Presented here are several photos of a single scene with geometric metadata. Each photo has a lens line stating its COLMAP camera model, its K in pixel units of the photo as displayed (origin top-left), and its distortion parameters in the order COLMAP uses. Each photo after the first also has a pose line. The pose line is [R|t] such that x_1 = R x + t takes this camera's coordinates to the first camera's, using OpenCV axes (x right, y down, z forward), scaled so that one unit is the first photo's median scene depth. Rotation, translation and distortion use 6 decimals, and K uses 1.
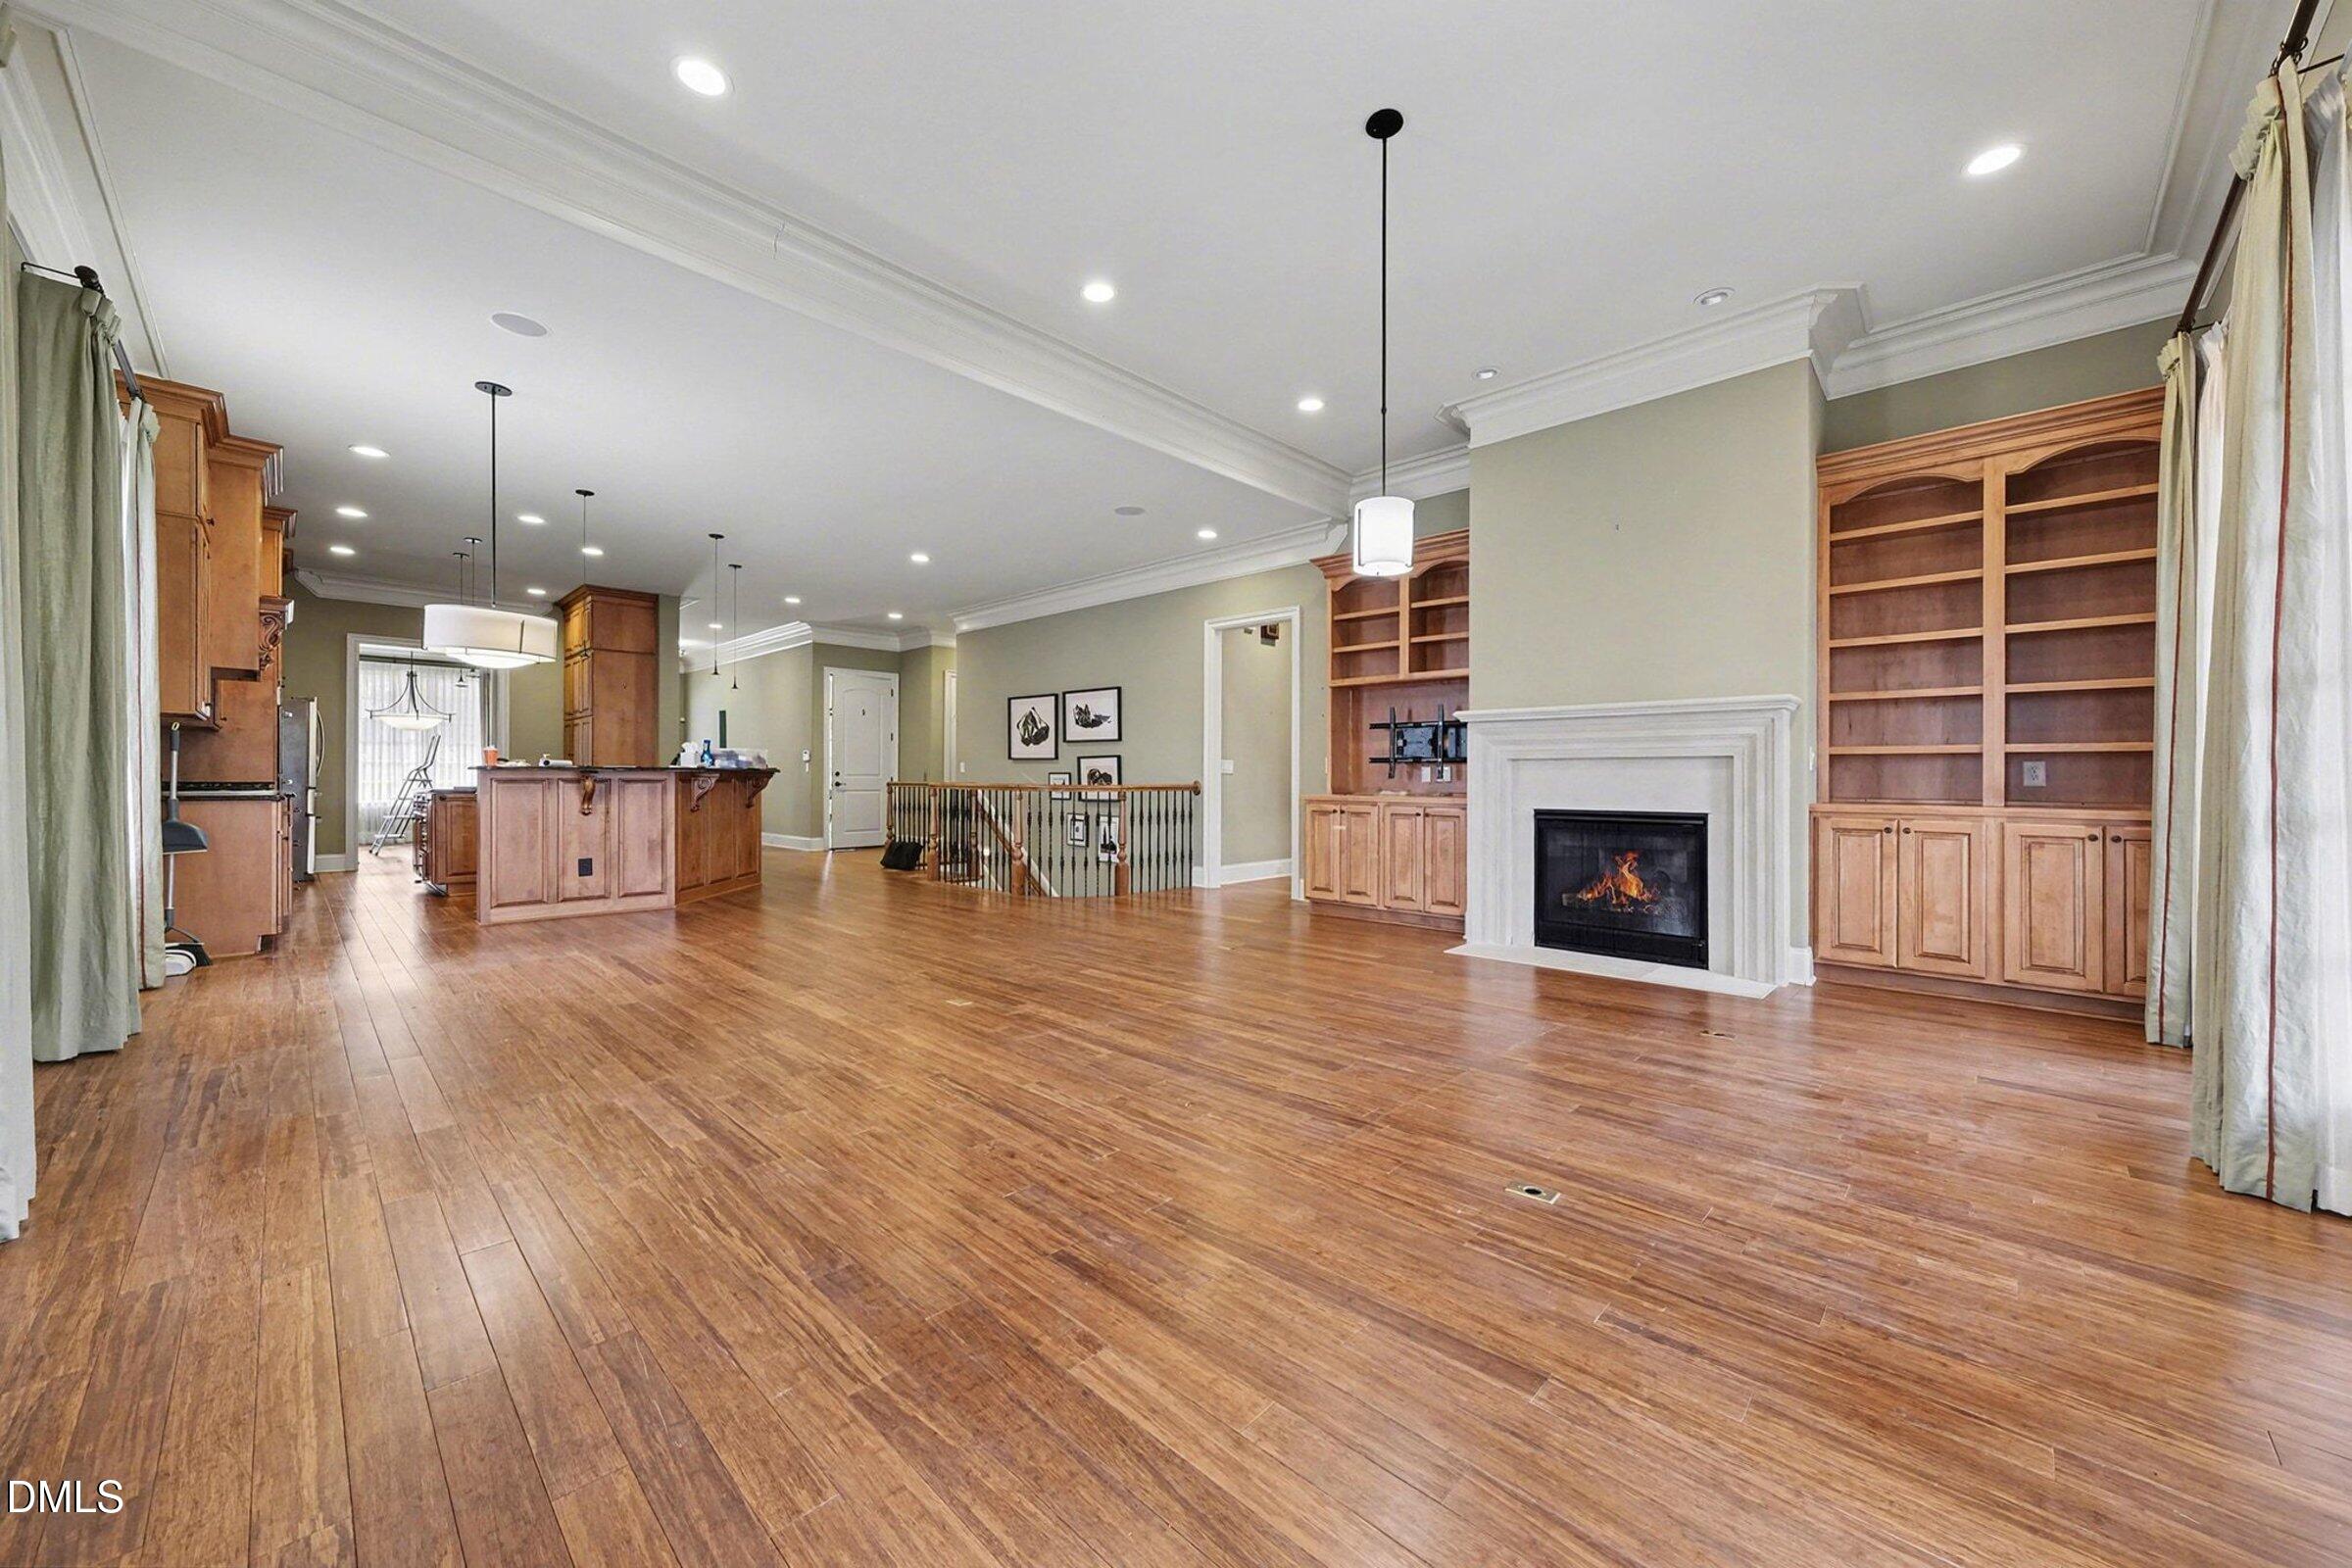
lens RADIAL K [[863.0, 0, 1191.2], [0, 863.0, 787.4], [0, 0, 1]] dist [0.000360, 0.000261]
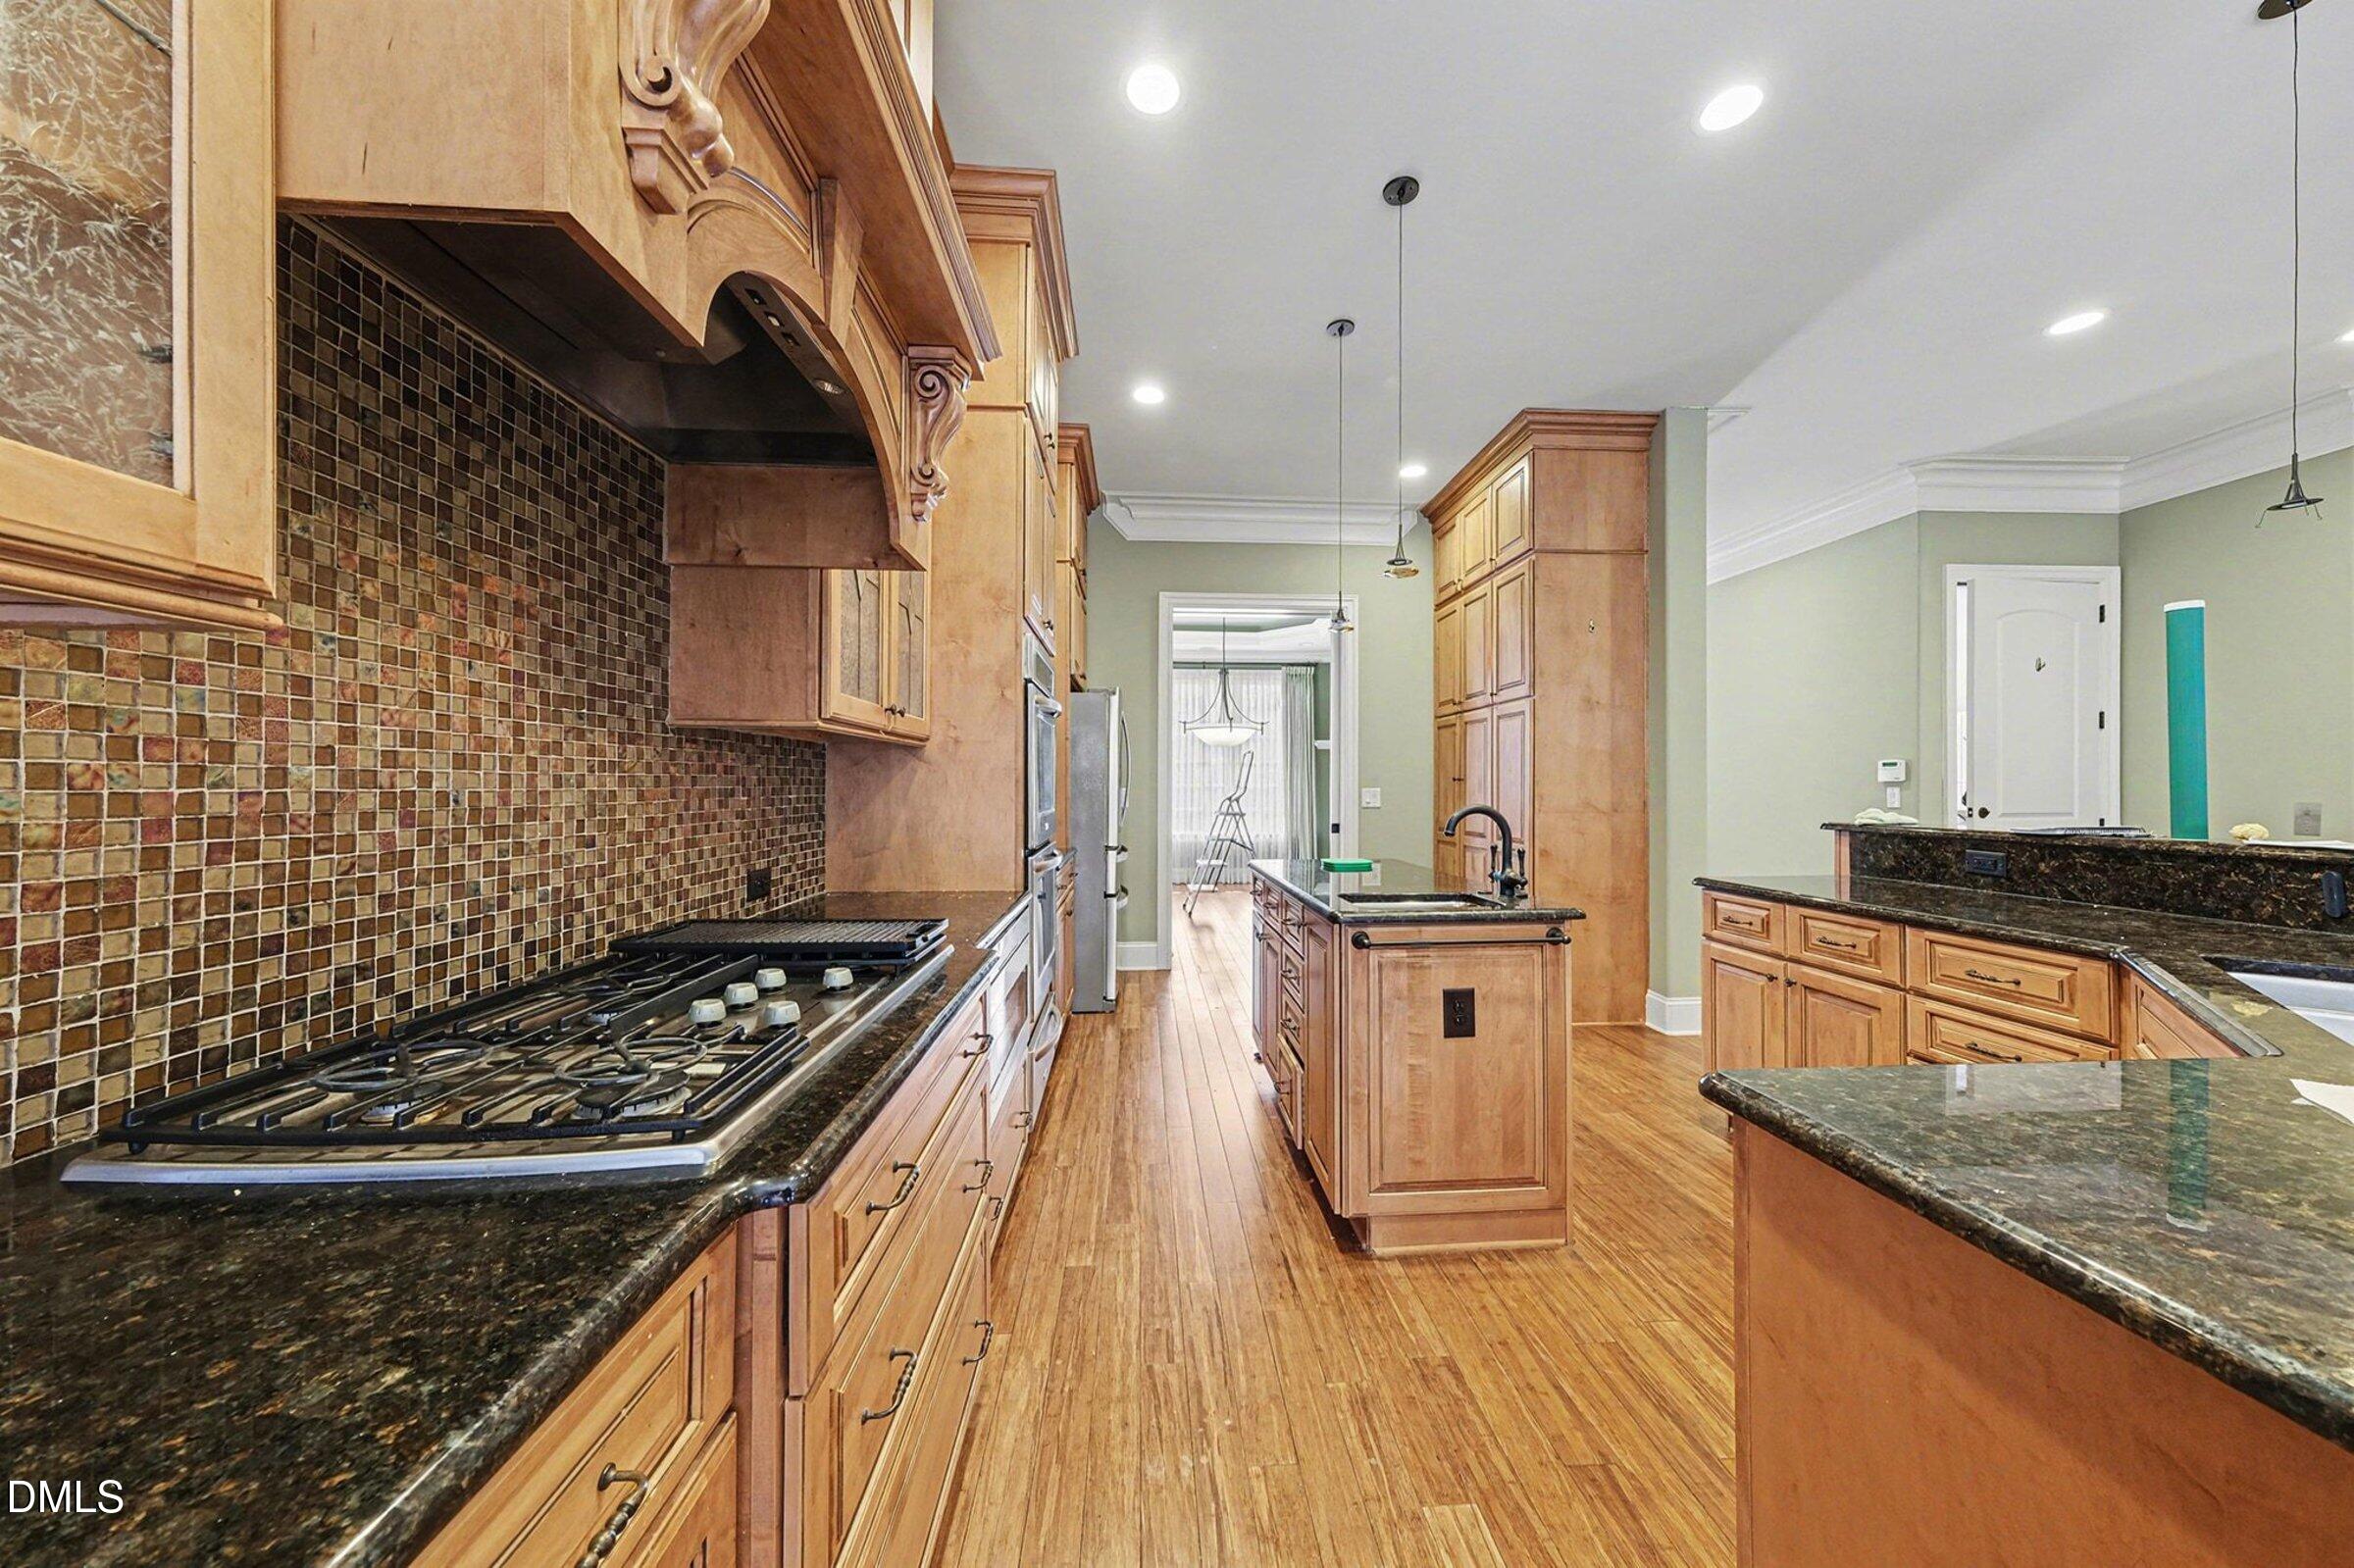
lens RADIAL K [[863.6, 0, 1192.2], [0, 863.6, 787.4], [0, 0, 1]] dist [0.000360, 0.000261]
pose [[0.737538, -0.005782, -0.675281, -0.500894], [-0.002817, 0.999928, -0.011638, -0.026825], [0.675300, 0.010485, 0.737469, 0.517522]]
